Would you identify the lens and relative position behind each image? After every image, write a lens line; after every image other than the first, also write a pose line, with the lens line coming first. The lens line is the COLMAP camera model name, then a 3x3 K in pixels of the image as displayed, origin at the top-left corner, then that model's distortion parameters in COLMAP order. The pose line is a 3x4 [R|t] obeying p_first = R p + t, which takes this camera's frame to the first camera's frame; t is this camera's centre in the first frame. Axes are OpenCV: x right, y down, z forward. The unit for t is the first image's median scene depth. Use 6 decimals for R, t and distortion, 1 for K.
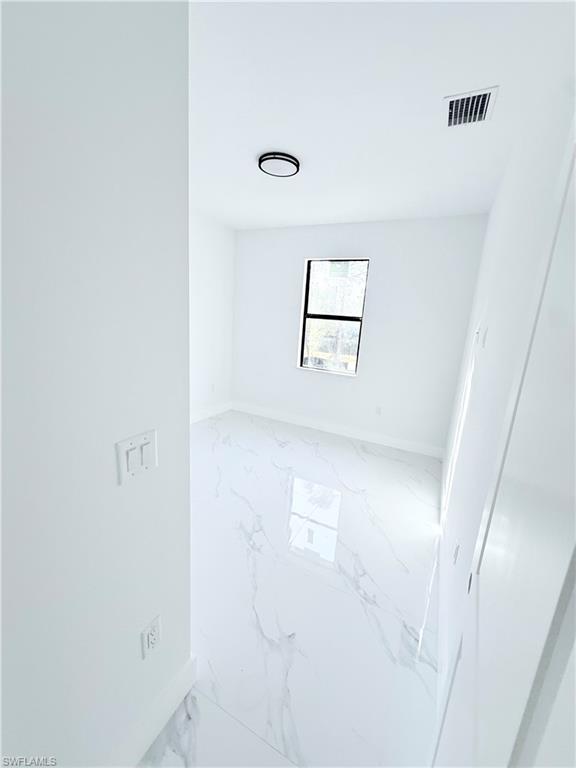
lens RADIAL K [[307.3, 0, 284.9], [0, 307.3, 381.7], [0, 0, 1]] dist [-0.001231, 0.000101]
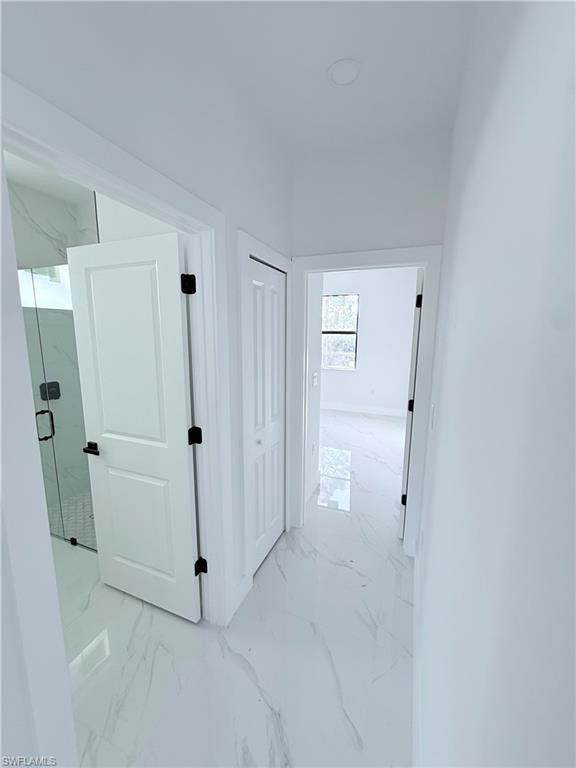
lens RADIAL K [[307.3, 0, 284.9], [0, 307.3, 381.7], [0, 0, 1]] dist [-0.001231, 0.000101]
pose [[0.994947, -0.078581, 0.062487, -0.190428], [0.081709, 0.995442, -0.049190, 0.076095], [-0.058337, 0.054047, 0.996833, -0.430596]]
